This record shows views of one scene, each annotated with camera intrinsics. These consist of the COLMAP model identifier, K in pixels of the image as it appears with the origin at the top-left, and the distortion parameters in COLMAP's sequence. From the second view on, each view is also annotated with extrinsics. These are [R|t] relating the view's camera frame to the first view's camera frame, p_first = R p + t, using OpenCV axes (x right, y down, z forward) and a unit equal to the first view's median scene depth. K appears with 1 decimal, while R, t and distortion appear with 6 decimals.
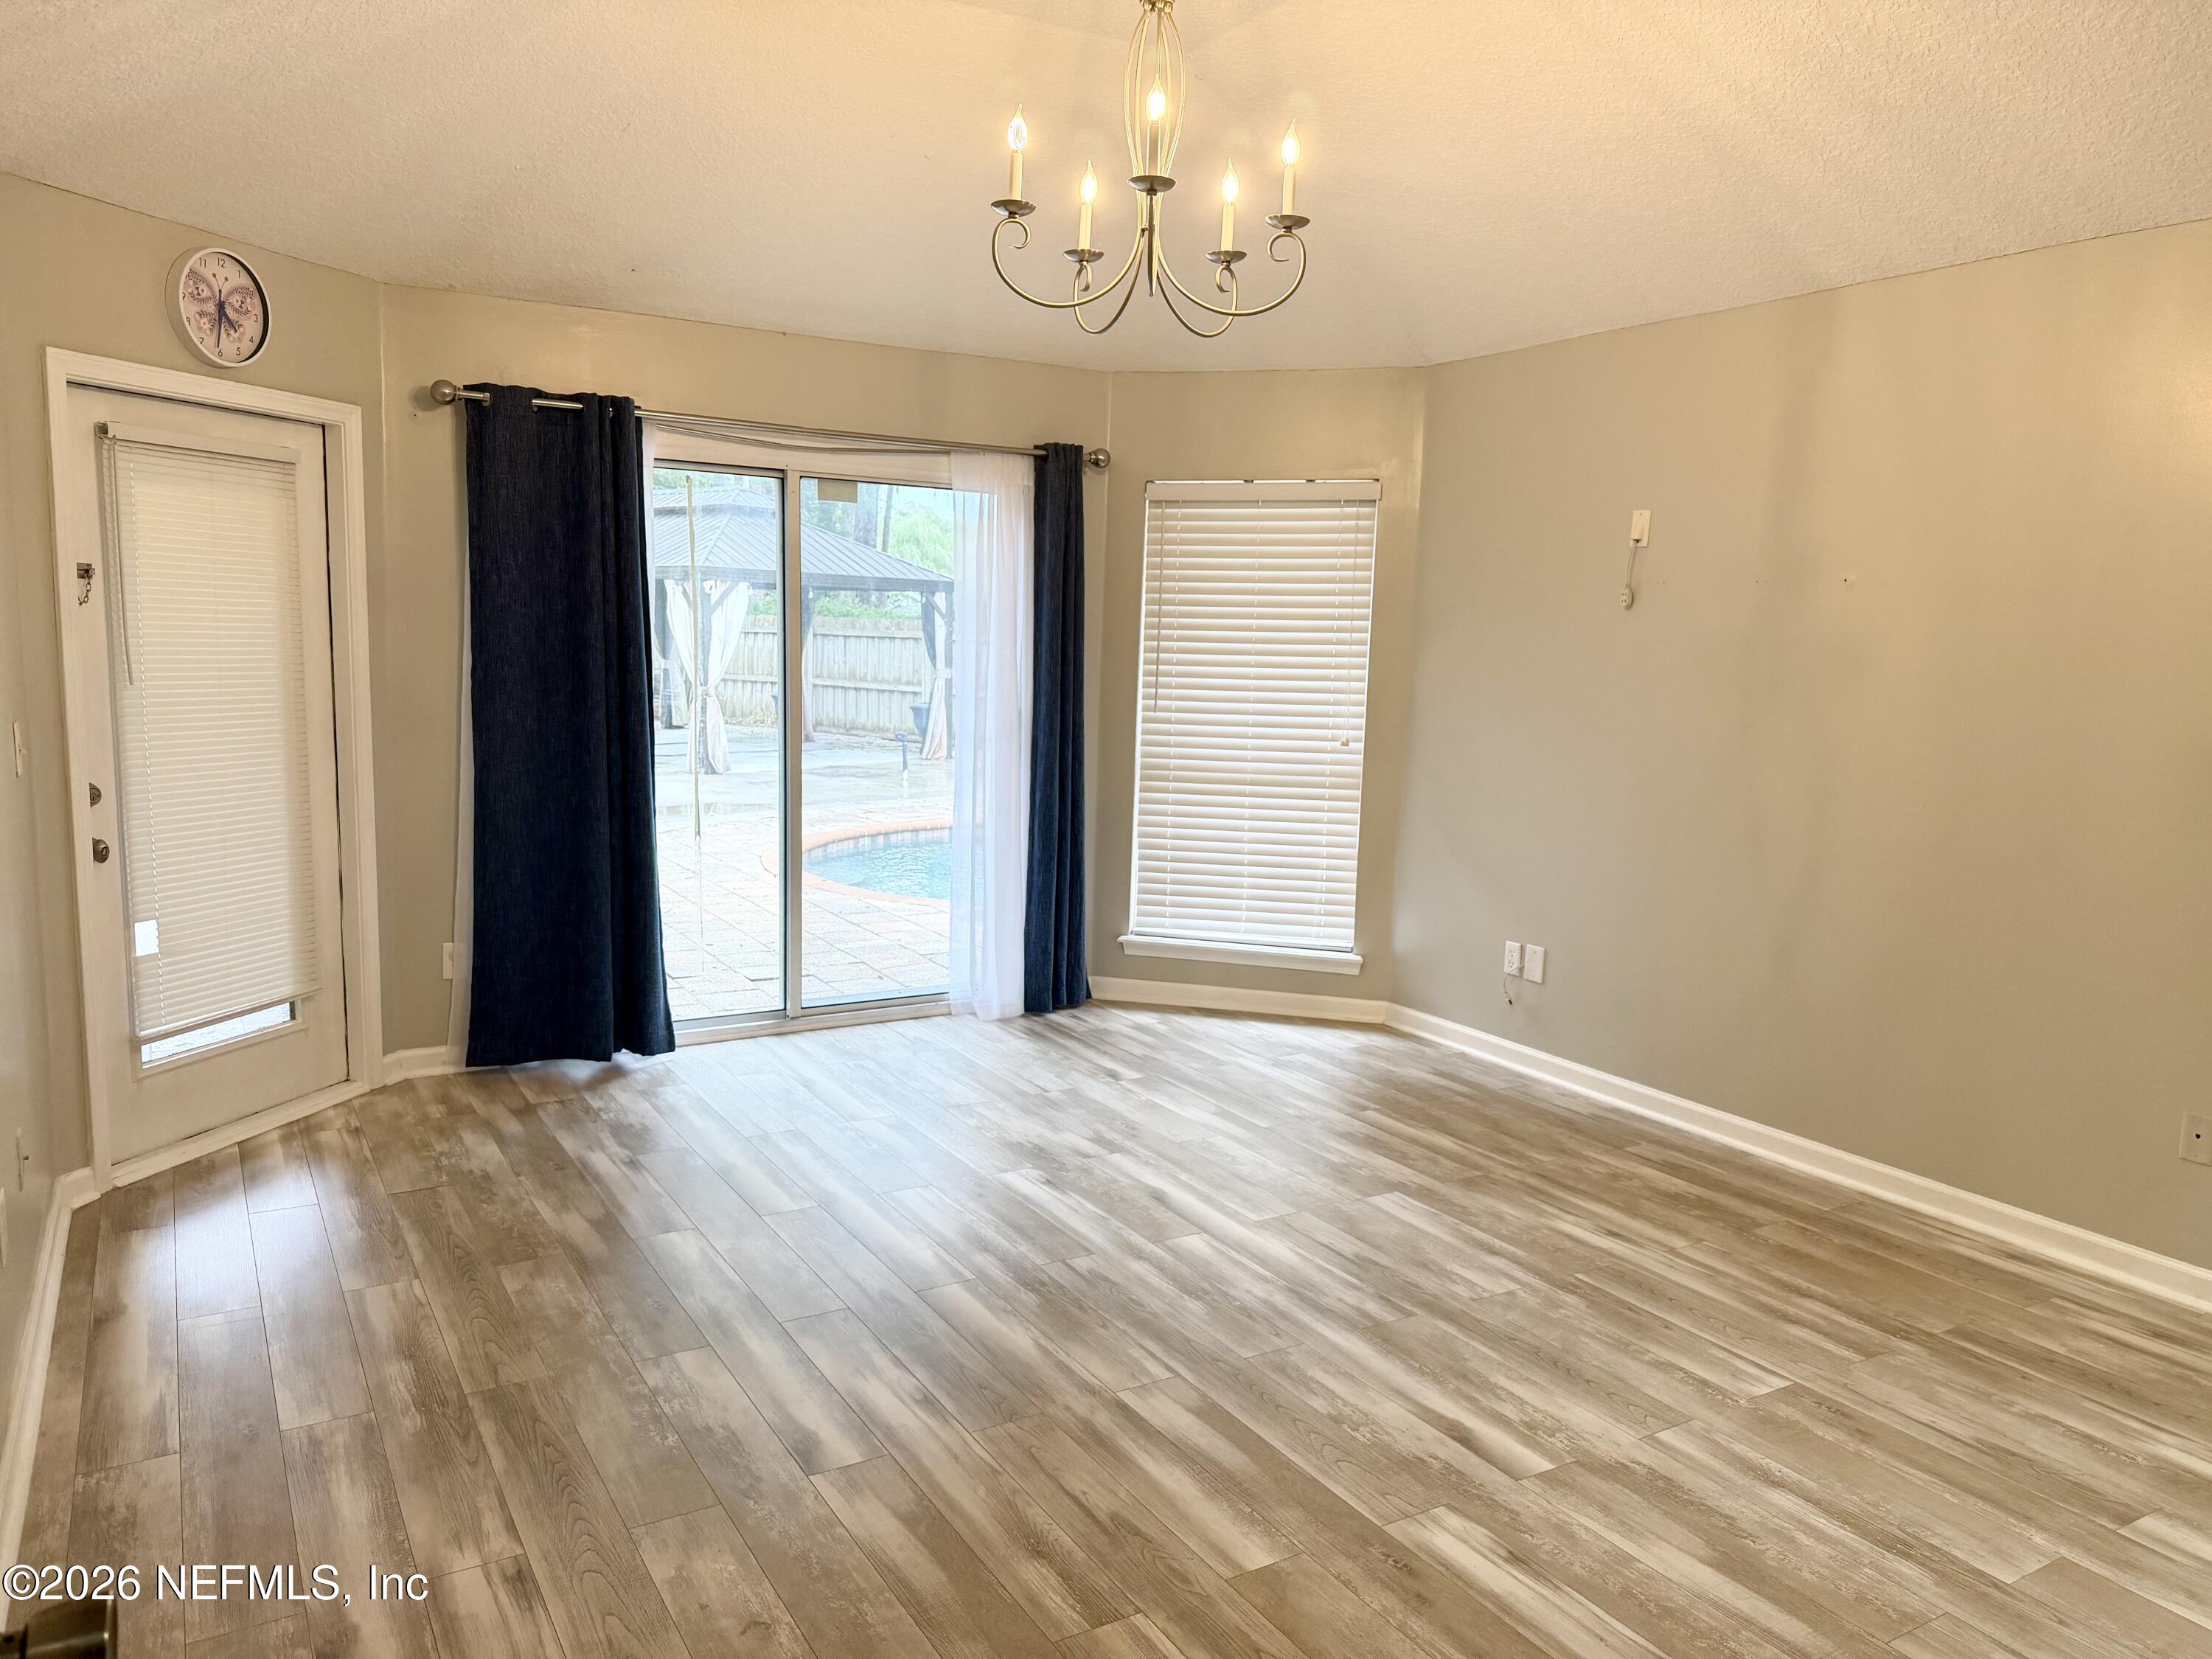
lens RADIAL K [[1572.9, 0, 1132.4], [0, 1572.9, 860.9], [0, 0, 1]] dist [0.083182, -0.082854]
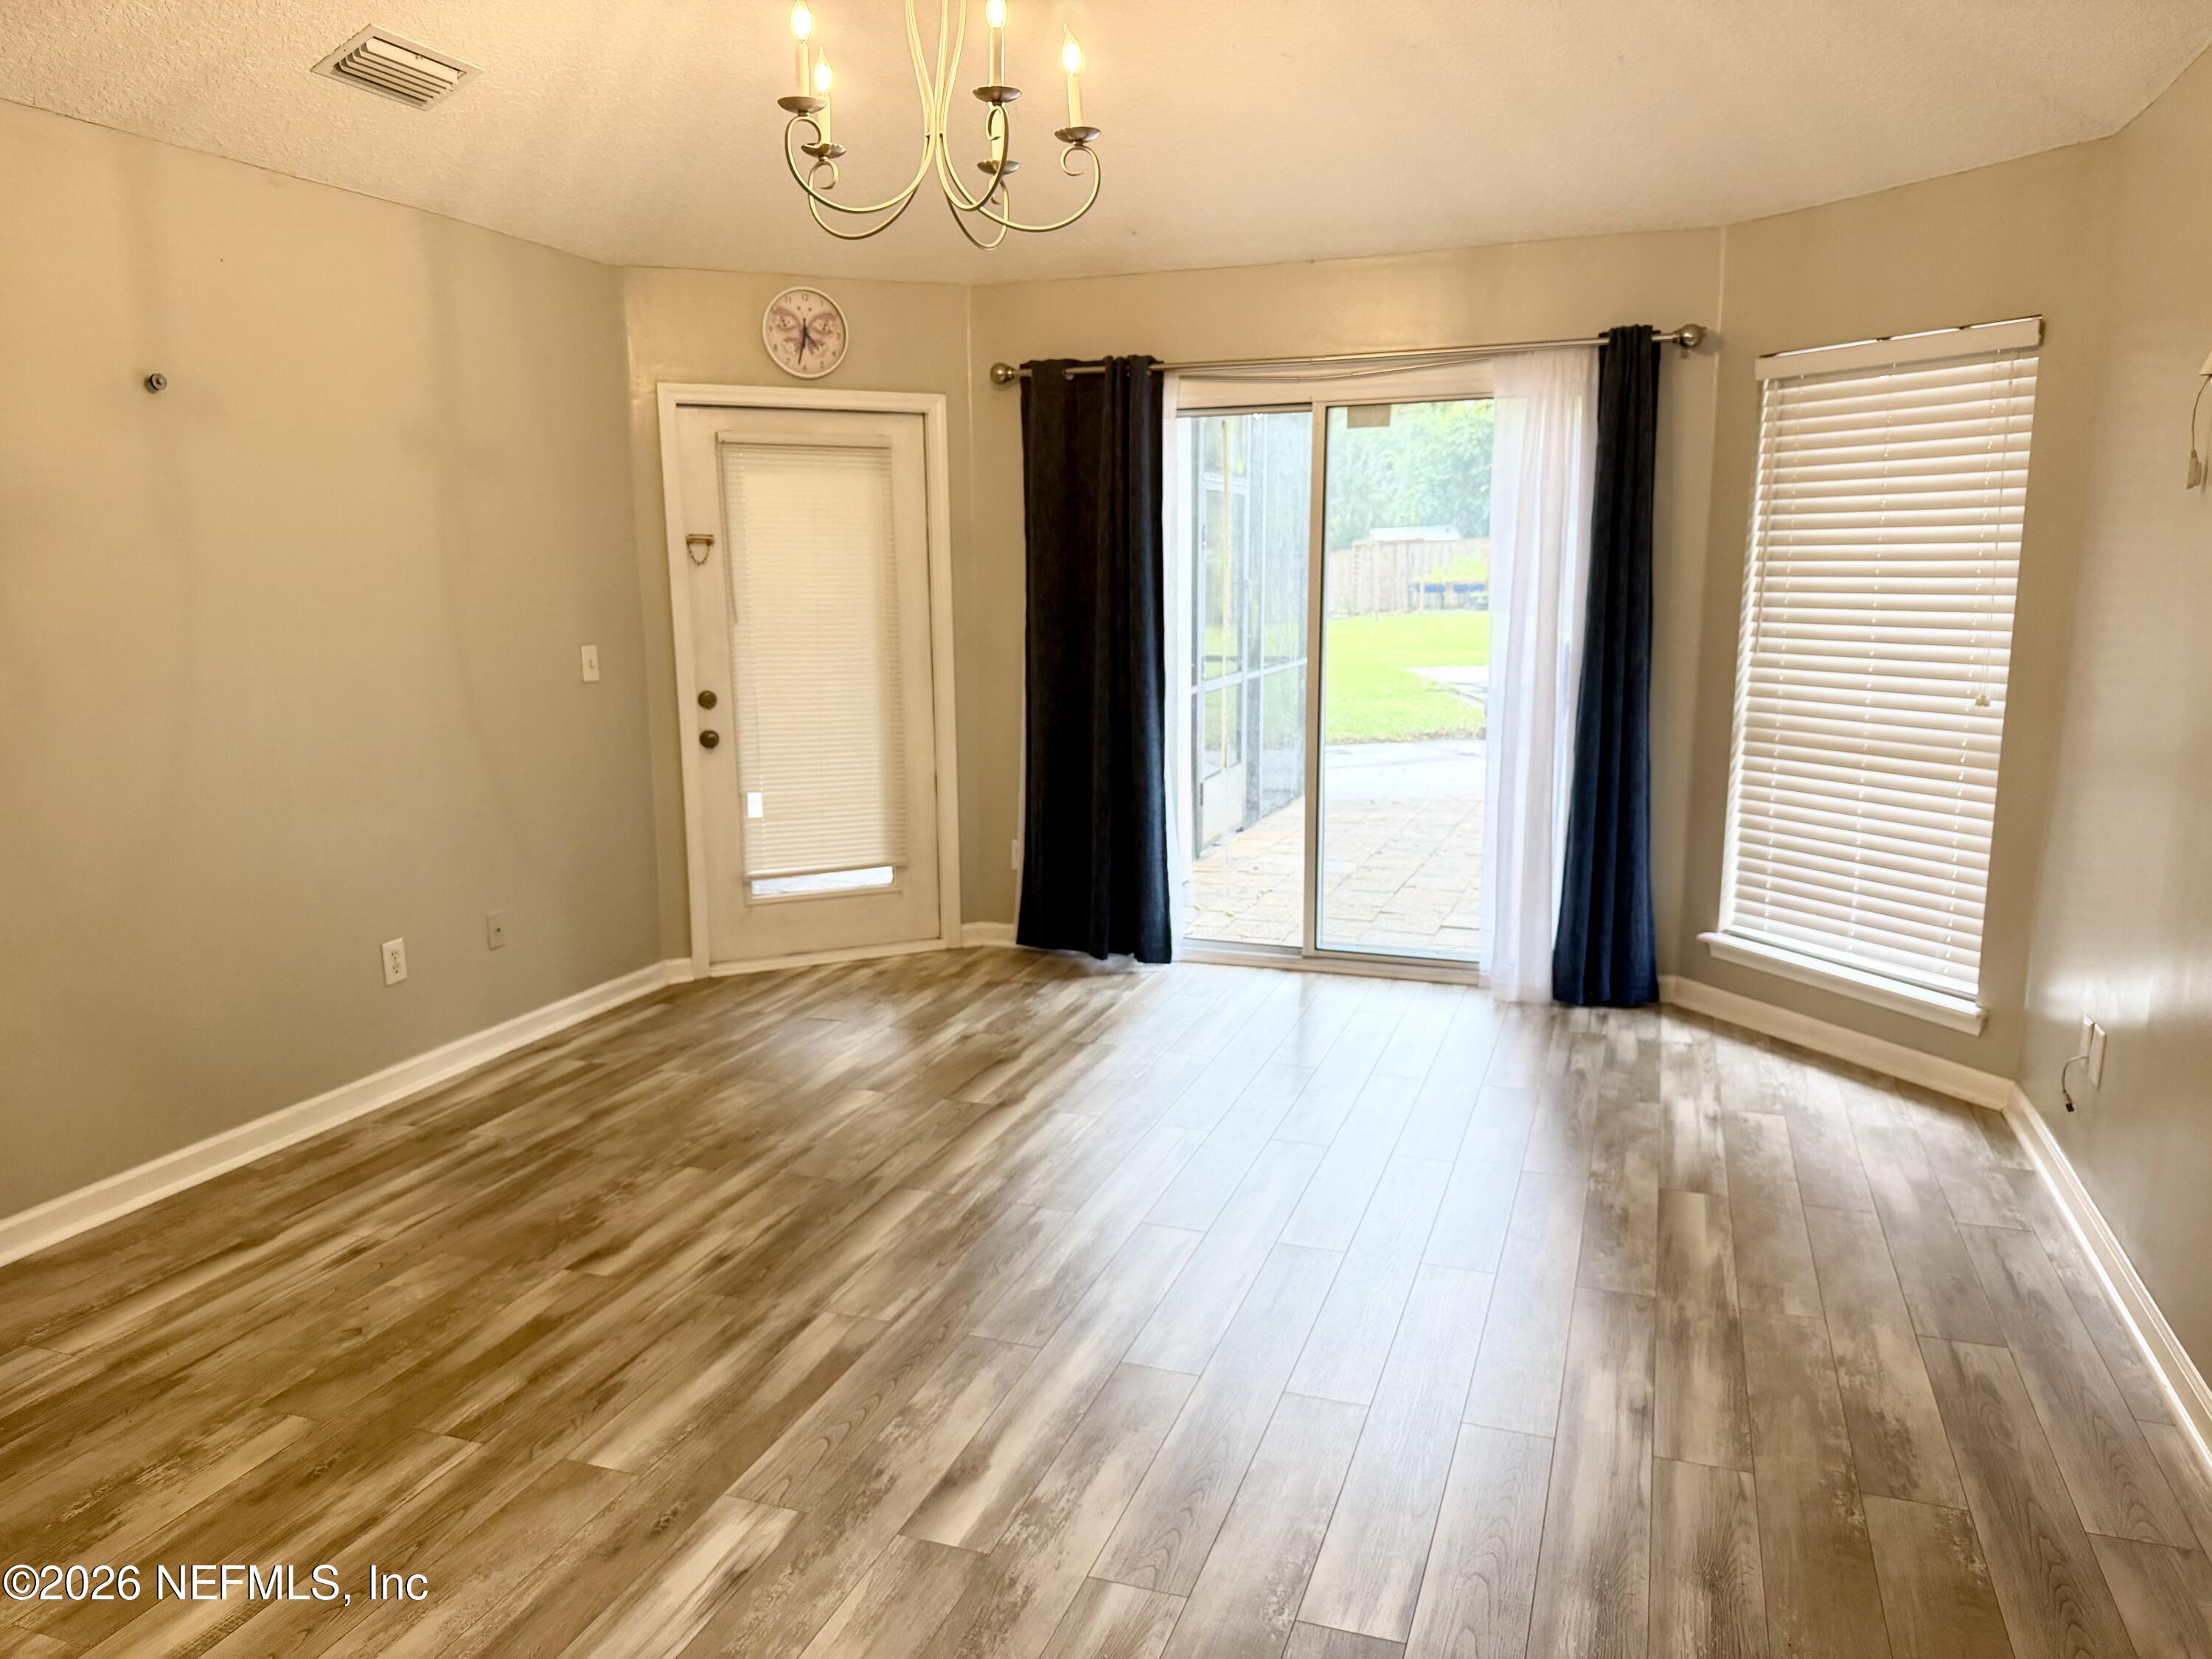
lens RADIAL K [[1572.9, 0, 1087.0], [0, 1572.9, 870.0], [0, 0, 1]] dist [0.083182, -0.082854]
pose [[0.632393, 0.119254, -0.765414, 0.458877], [-0.089038, 0.992721, 0.081105, -0.024260], [0.769514, 0.016861, 0.638407, 0.257331]]
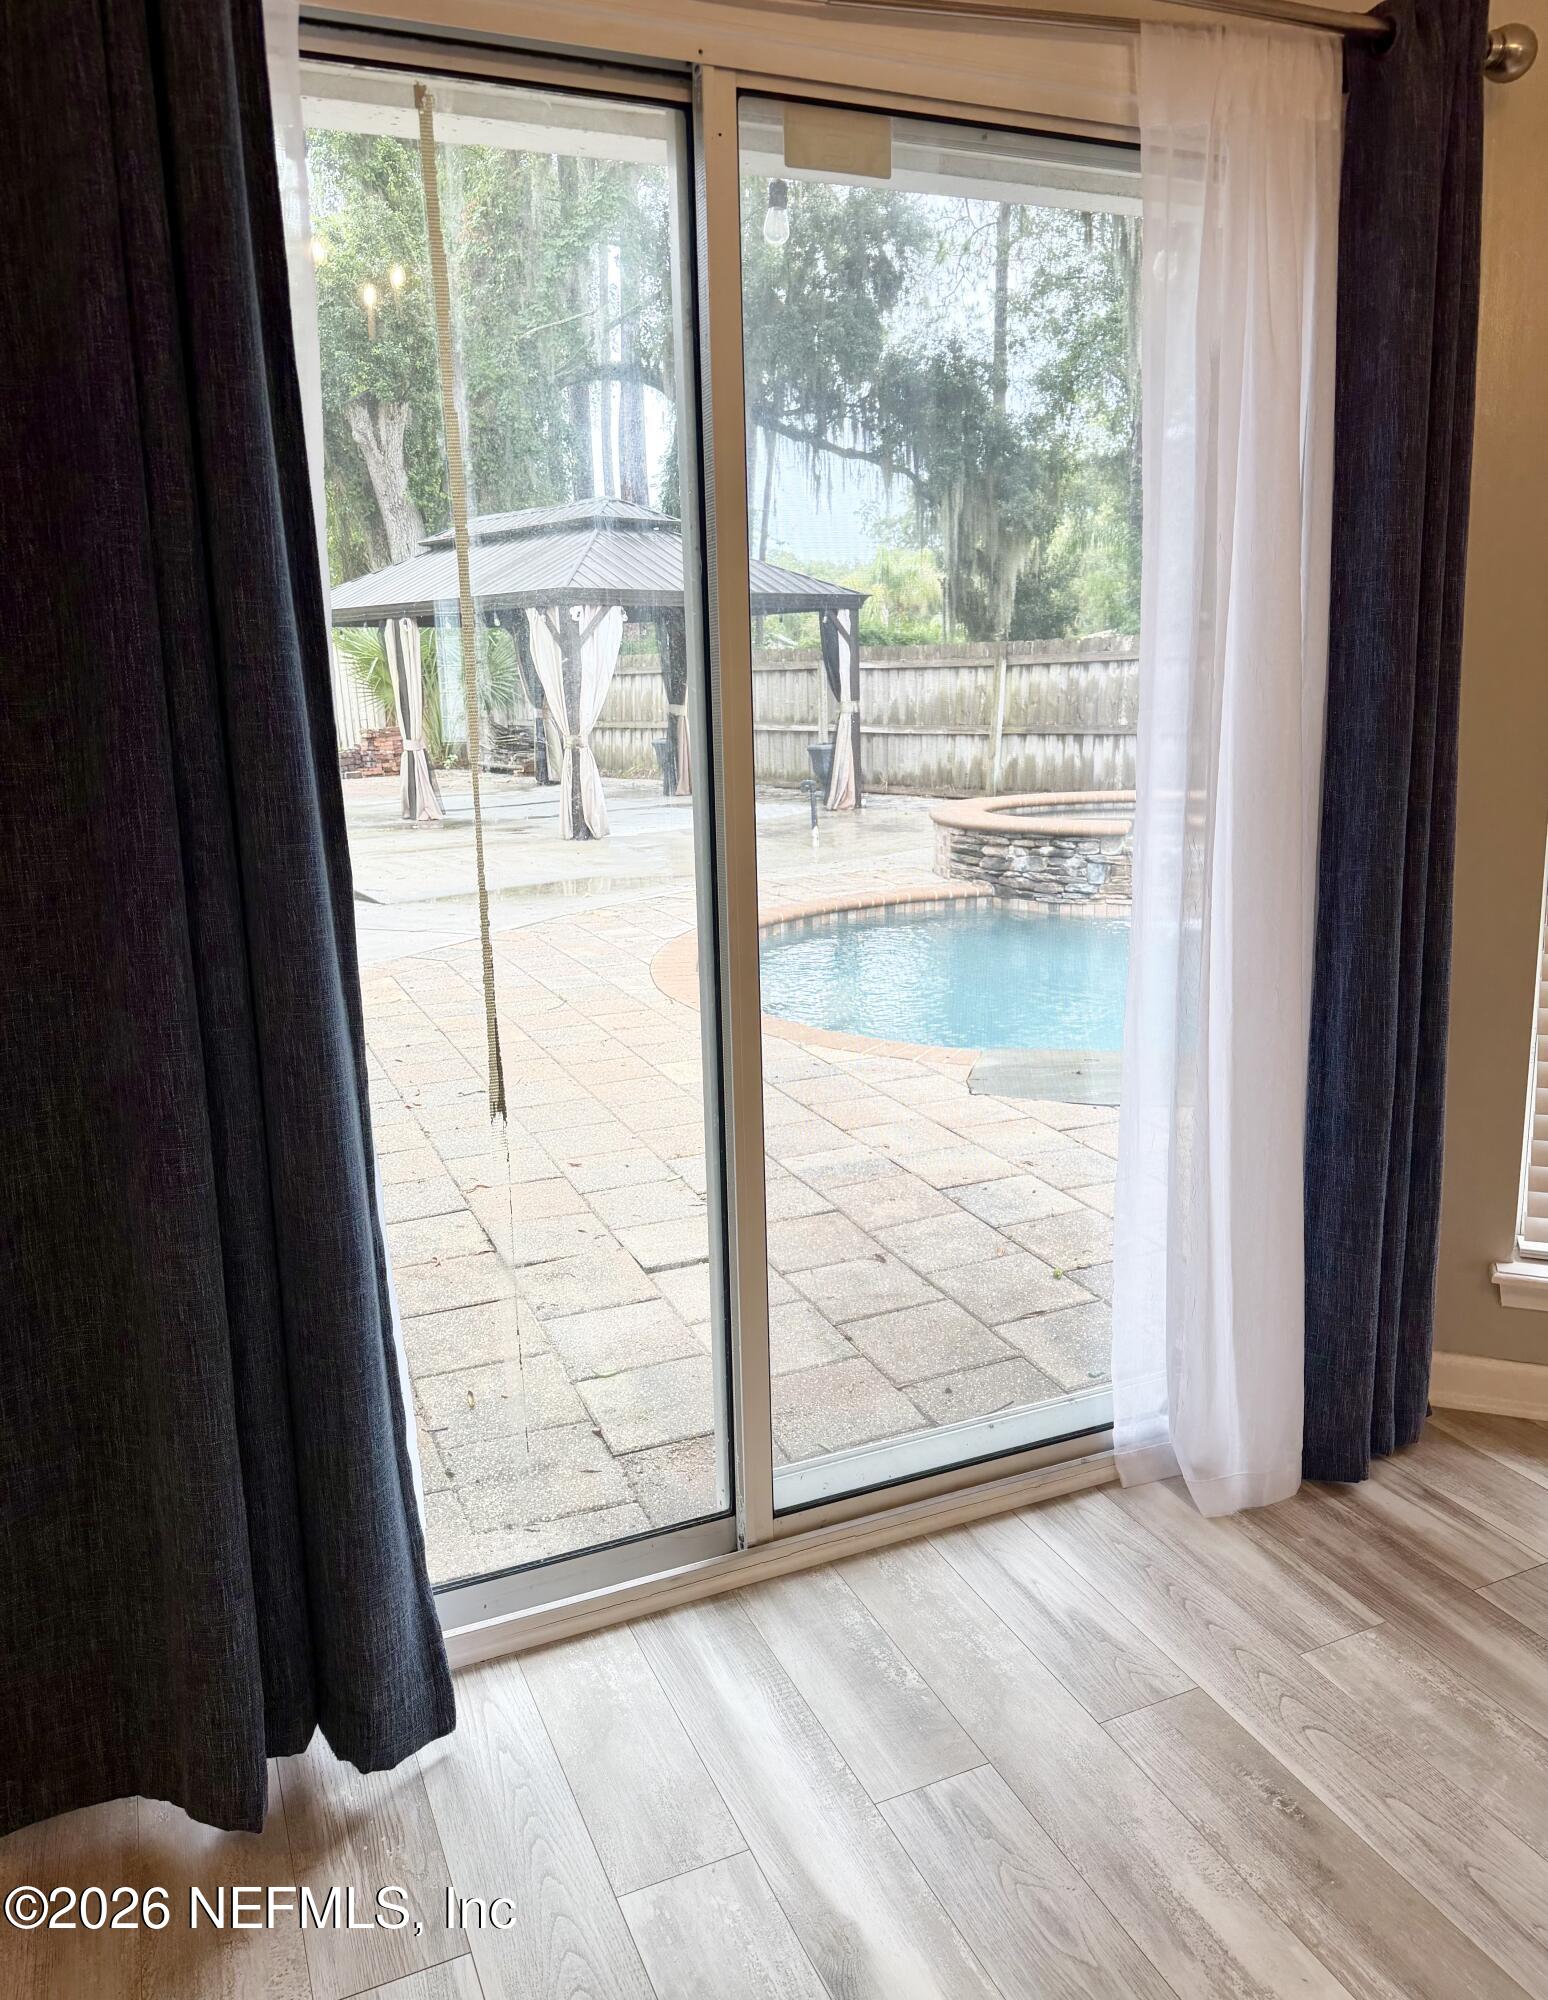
lens RADIAL K [[1497.6, 0, 785.1], [0, 1497.6, 985.6], [0, 0, 1]] dist [0.009697, -0.003851]
pose [[0.990050, -0.022264, -0.138940, -0.152515], [0.030828, 0.997735, 0.059792, -0.063600], [0.137294, -0.063480, 0.988494, 0.641001]]
